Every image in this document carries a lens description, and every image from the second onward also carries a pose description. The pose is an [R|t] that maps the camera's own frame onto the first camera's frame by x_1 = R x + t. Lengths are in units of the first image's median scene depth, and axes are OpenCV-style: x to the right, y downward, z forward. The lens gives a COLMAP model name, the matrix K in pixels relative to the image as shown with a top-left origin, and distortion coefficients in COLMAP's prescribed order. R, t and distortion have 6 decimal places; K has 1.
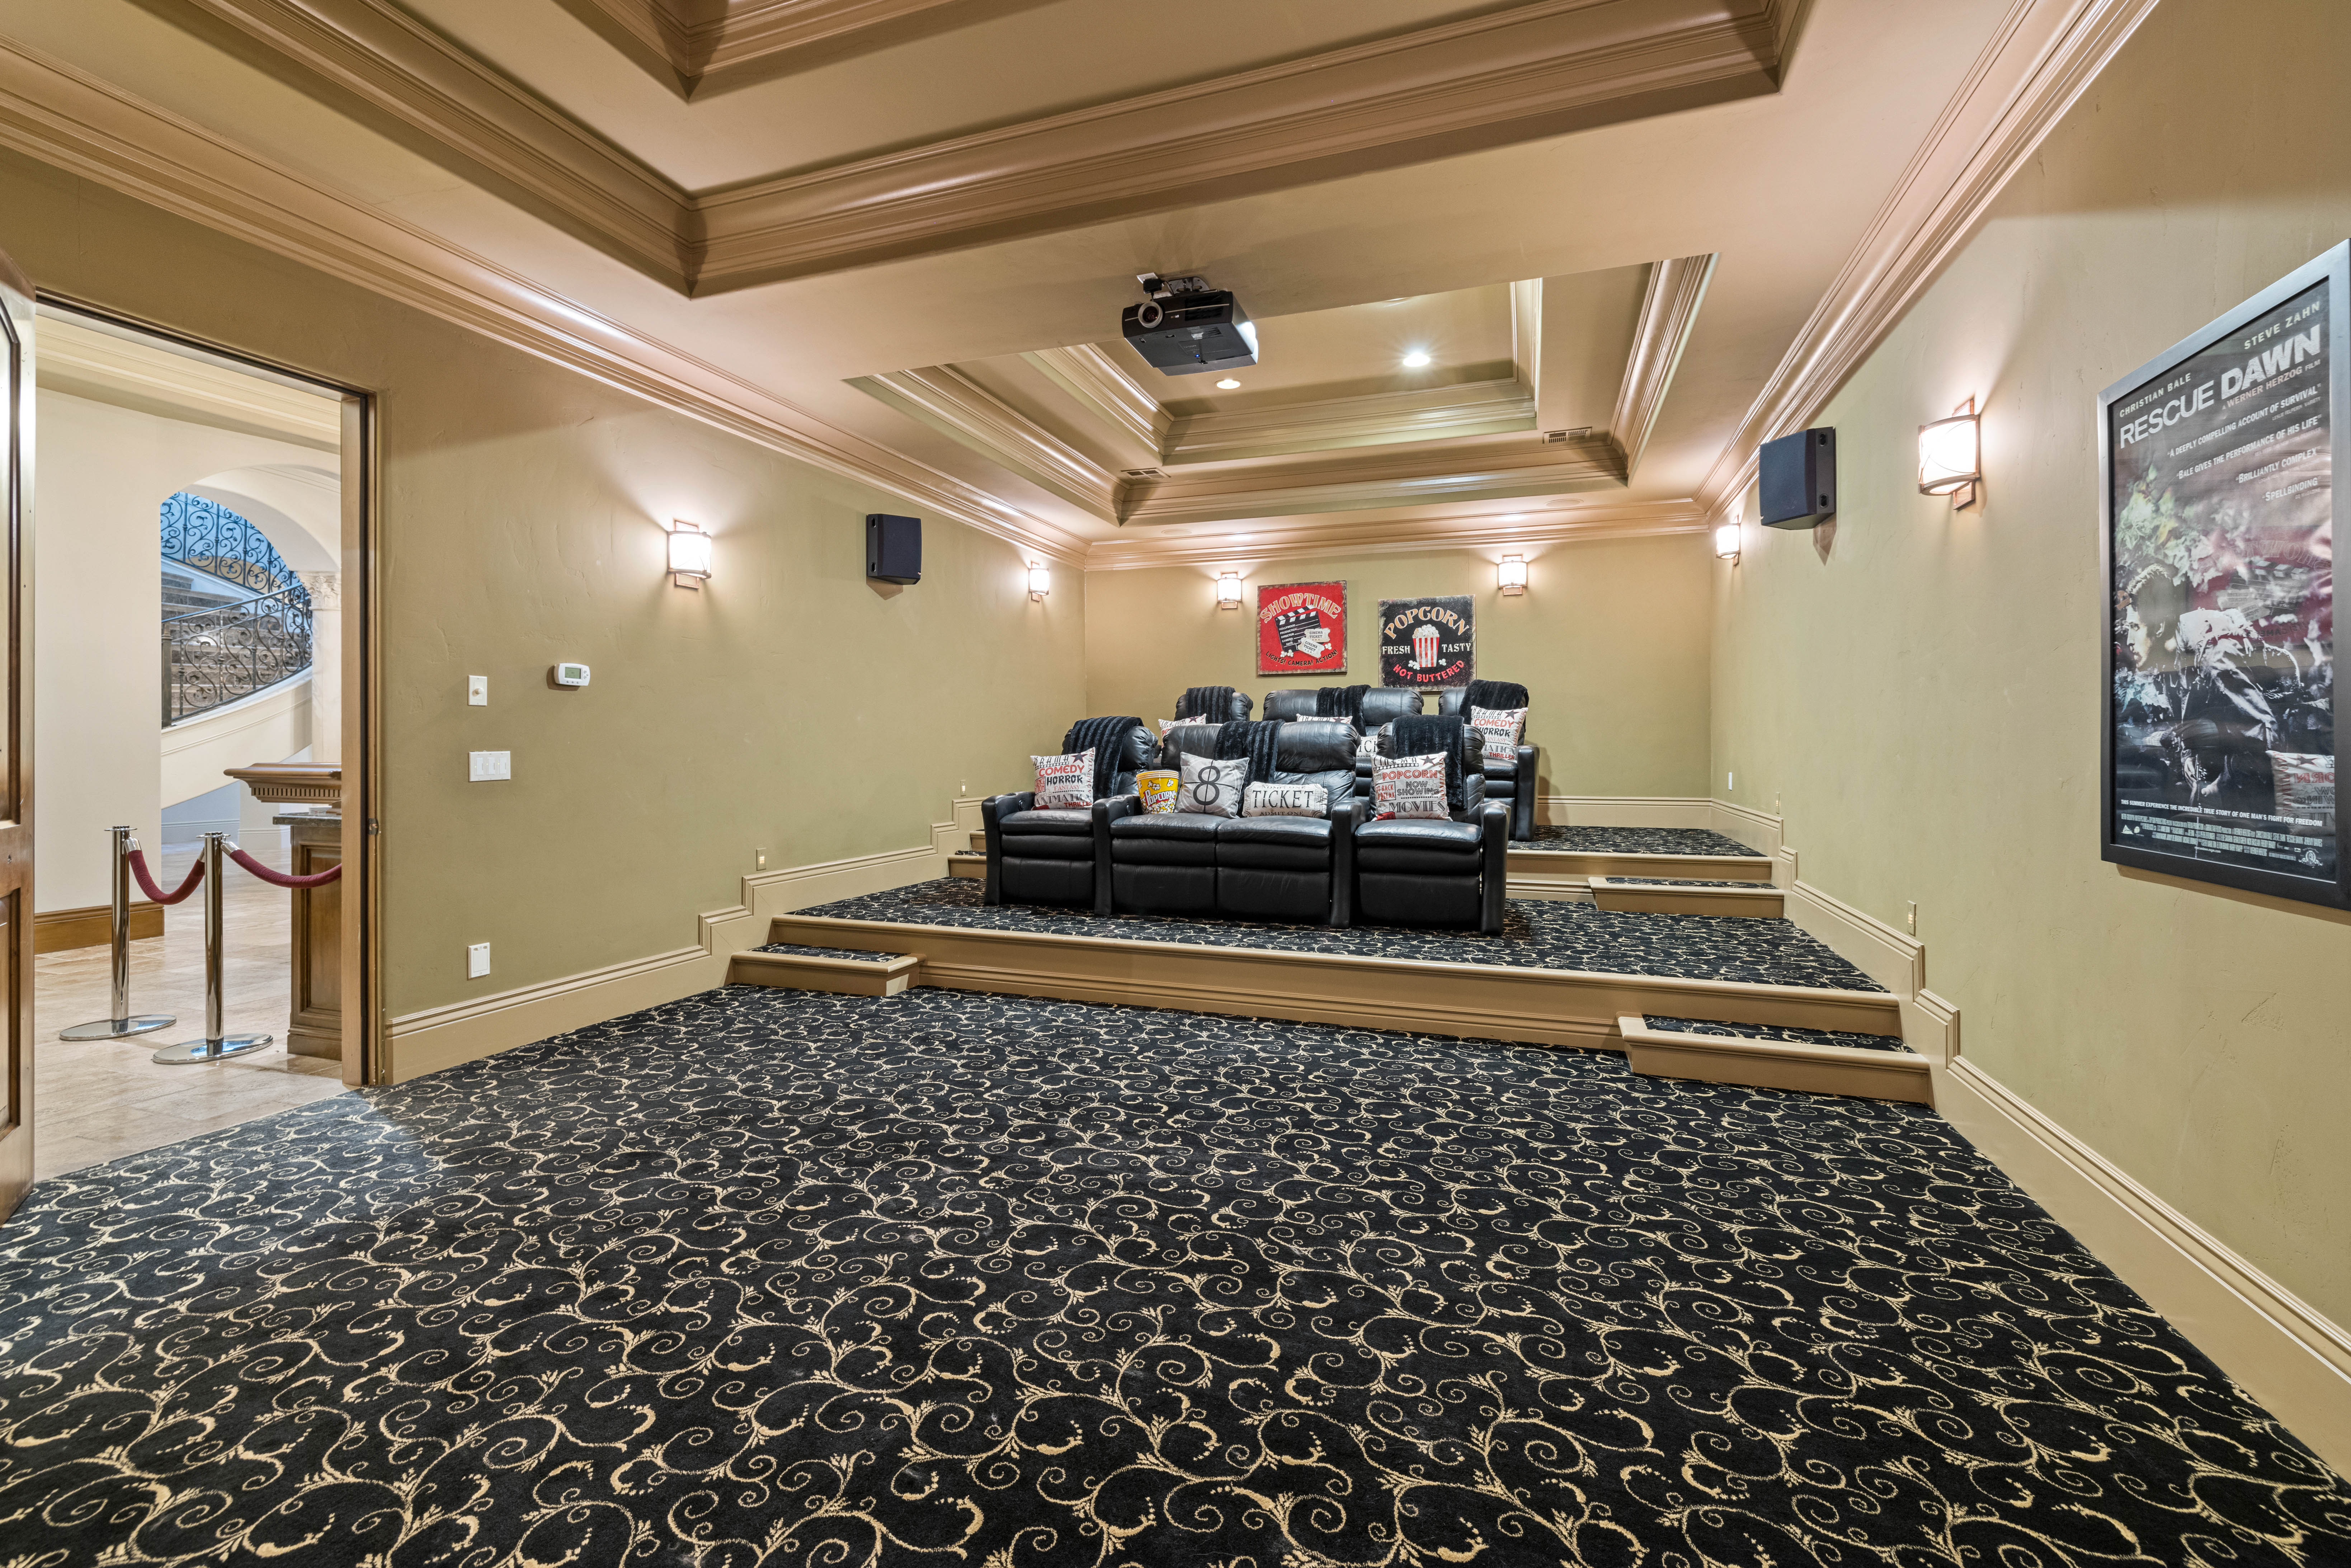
lens RADIAL K [[991.3, 0, 1181.5], [0, 991.3, 749.7], [0, 0, 1]] dist [0.000311, -0.000157]
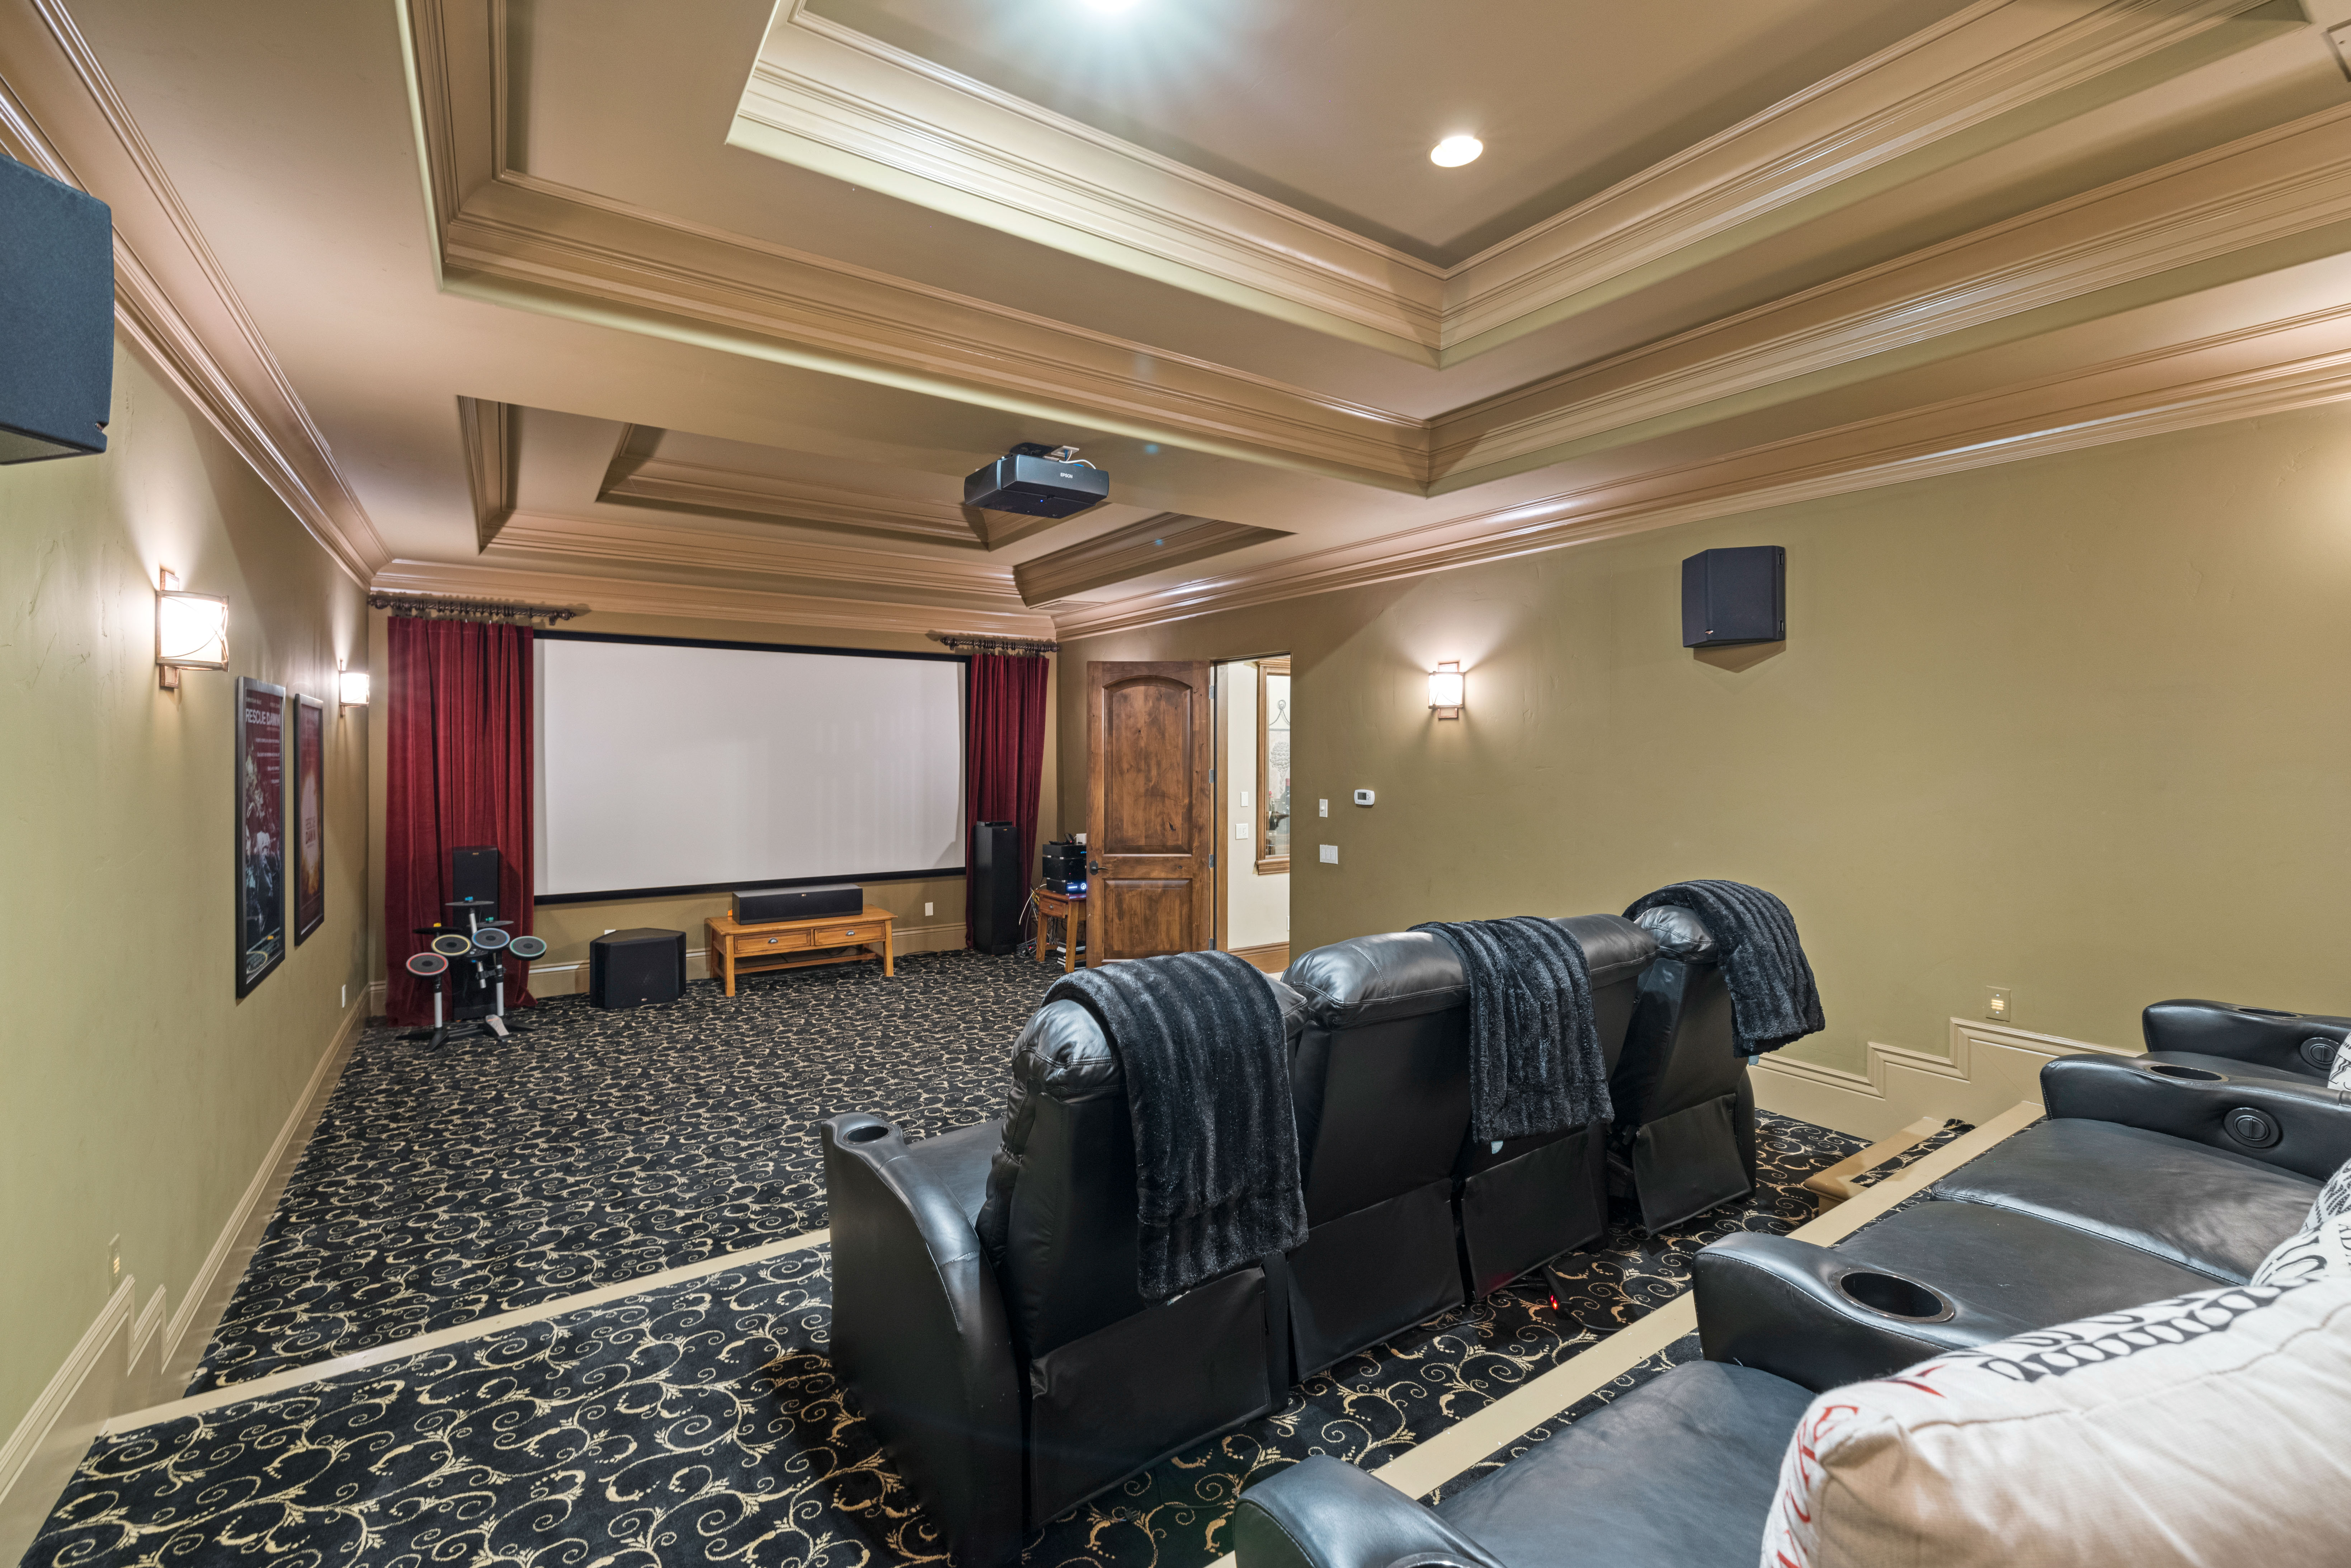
lens RADIAL K [[991.3, 0, 1181.5], [0, 991.3, 749.7], [0, 0, 1]] dist [0.000311, -0.000157]
pose [[-0.596190, -0.000557, -0.802843, 0.745400], [-0.003229, 0.999993, 0.001704, -0.142669], [0.802837, 0.003609, -0.596188, 1.649092]]
